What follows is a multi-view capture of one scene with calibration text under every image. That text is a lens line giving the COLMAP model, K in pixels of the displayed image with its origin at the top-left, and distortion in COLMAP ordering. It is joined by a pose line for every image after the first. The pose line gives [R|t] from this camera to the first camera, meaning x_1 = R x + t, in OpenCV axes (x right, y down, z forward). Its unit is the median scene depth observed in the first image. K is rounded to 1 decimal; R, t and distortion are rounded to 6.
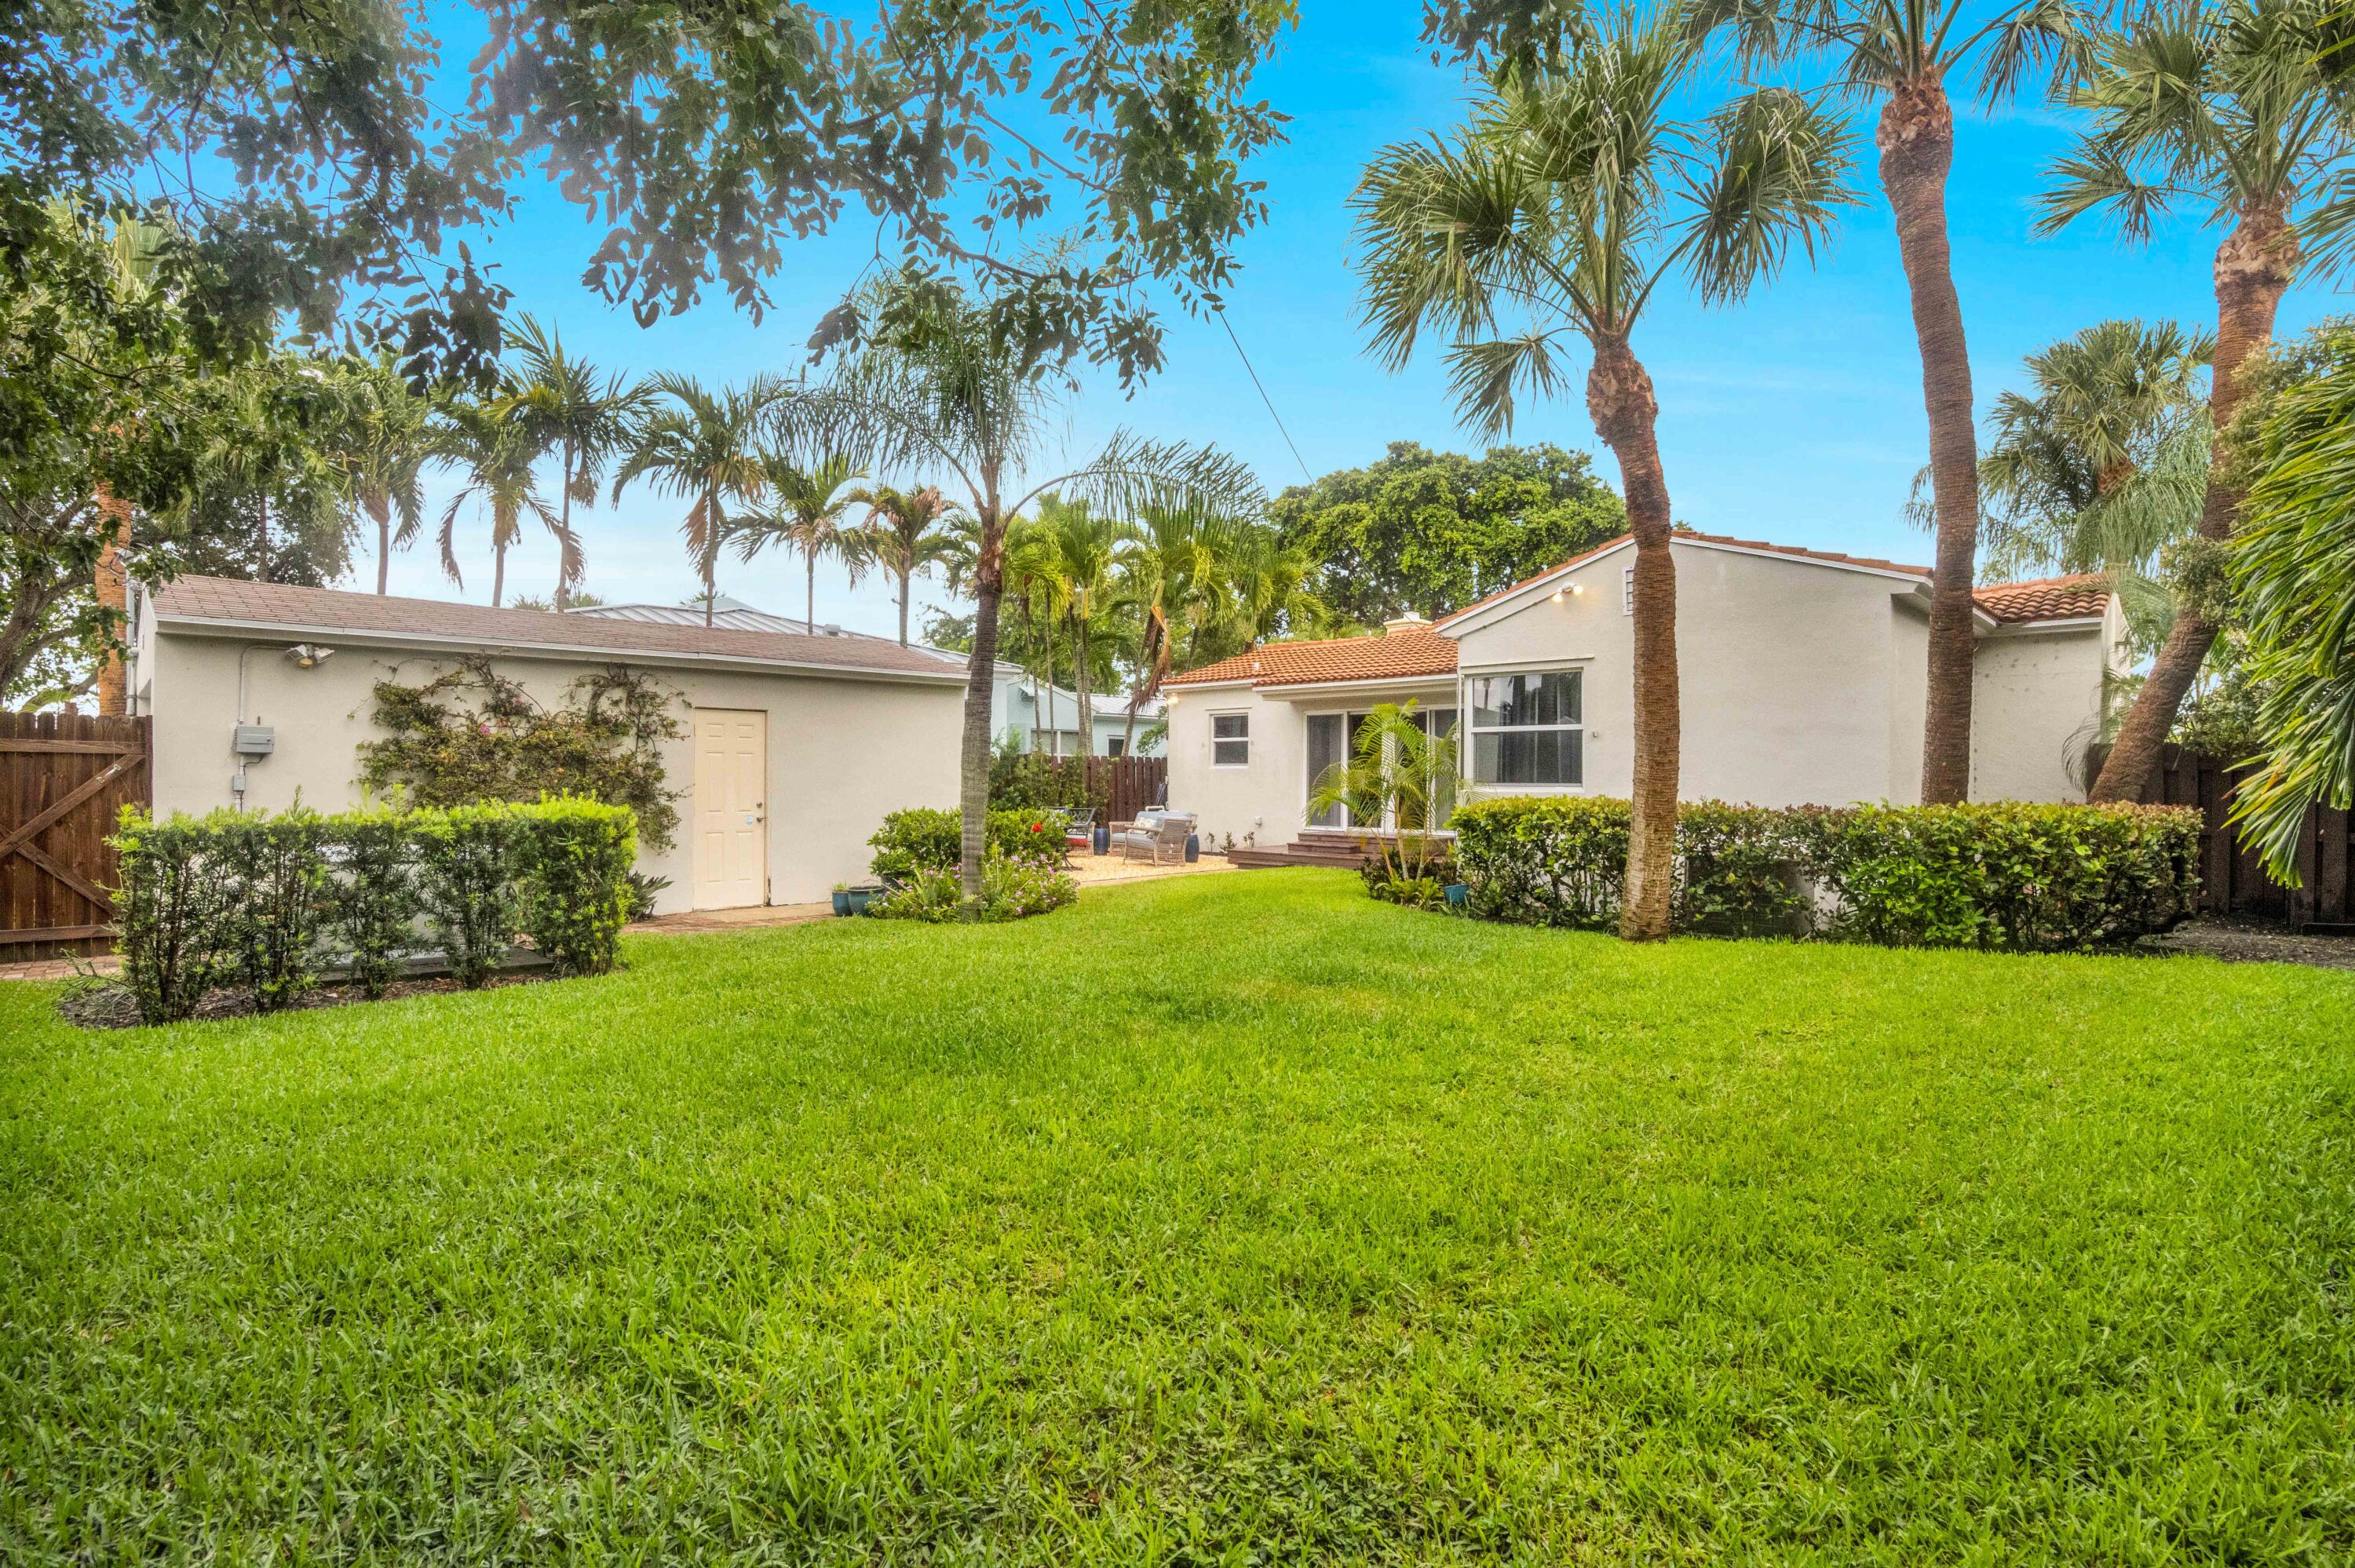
lens RADIAL K [[1139.3, 0, 1177.5], [0, 1139.3, 784.0], [0, 0, 1]] dist [-0.023636, 0.000425]
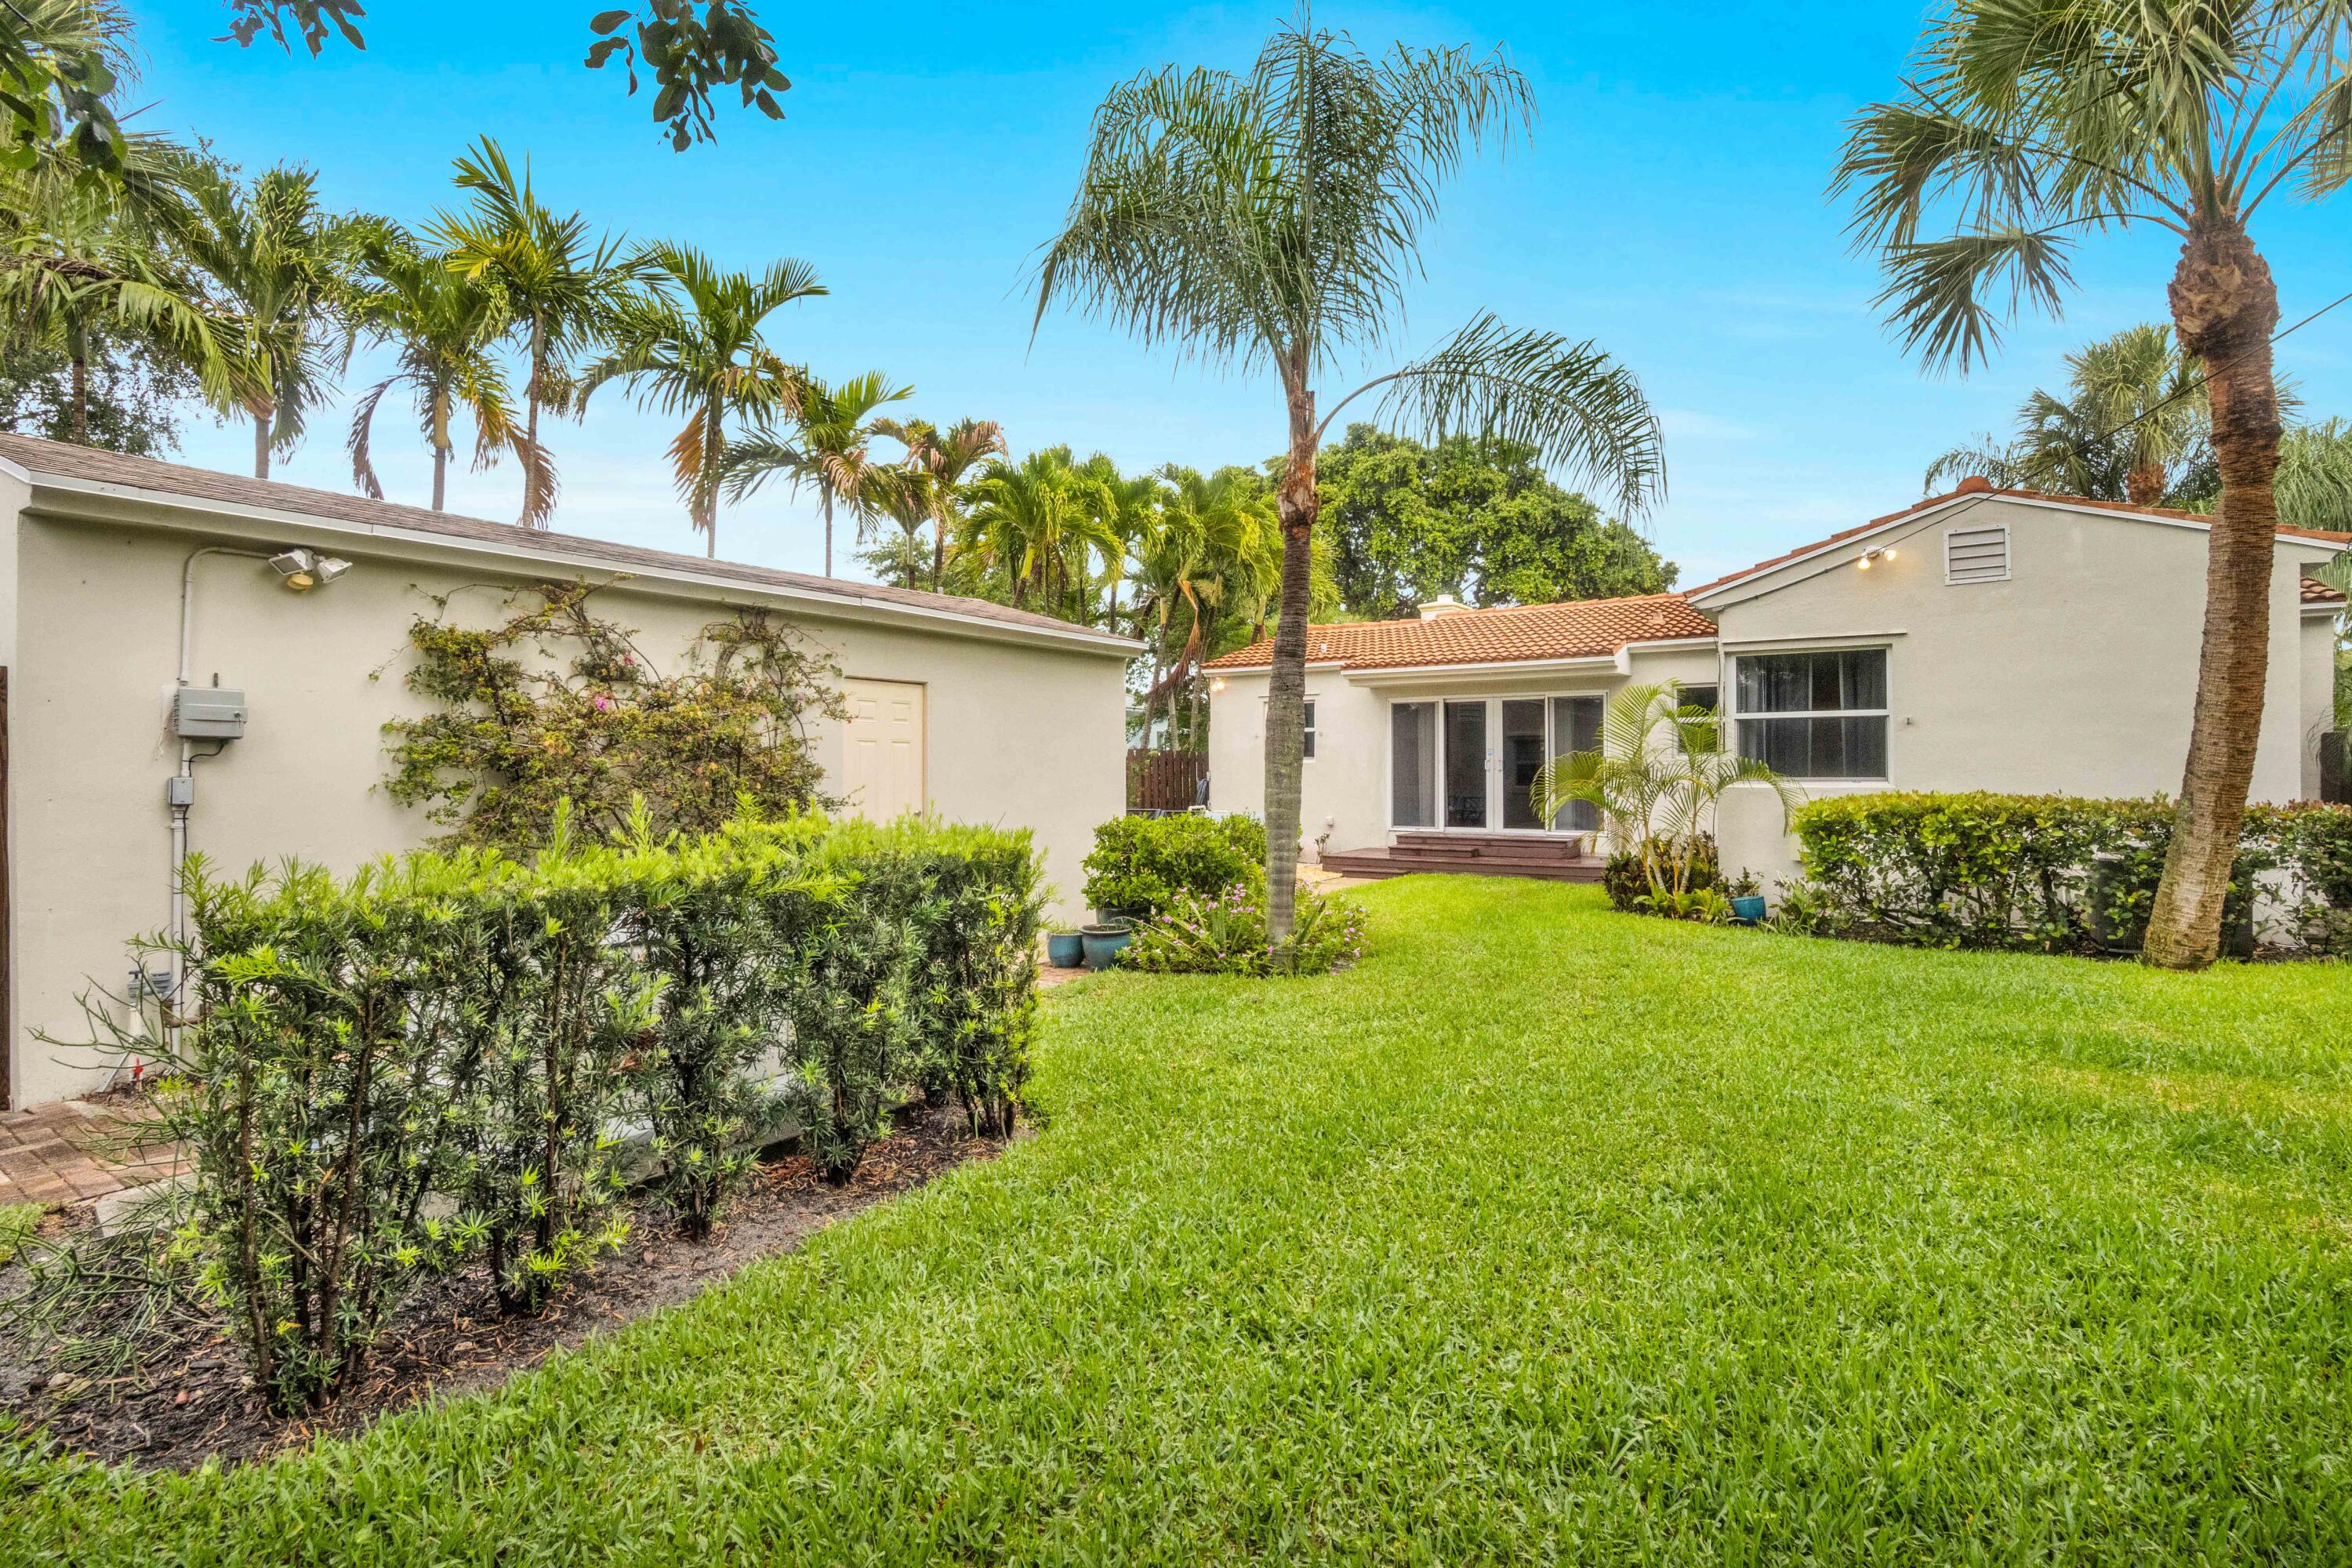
lens RADIAL K [[1112.0, 0, 1190.3], [0, 1112.0, 777.9], [0, 0, 1]] dist [-0.032733, 0.001109]
pose [[0.980836, -0.006302, 0.194732, -0.332993], [0.006530, 0.999979, -0.000530, -0.002975], [-0.194724, 0.001791, 0.980856, 0.275961]]
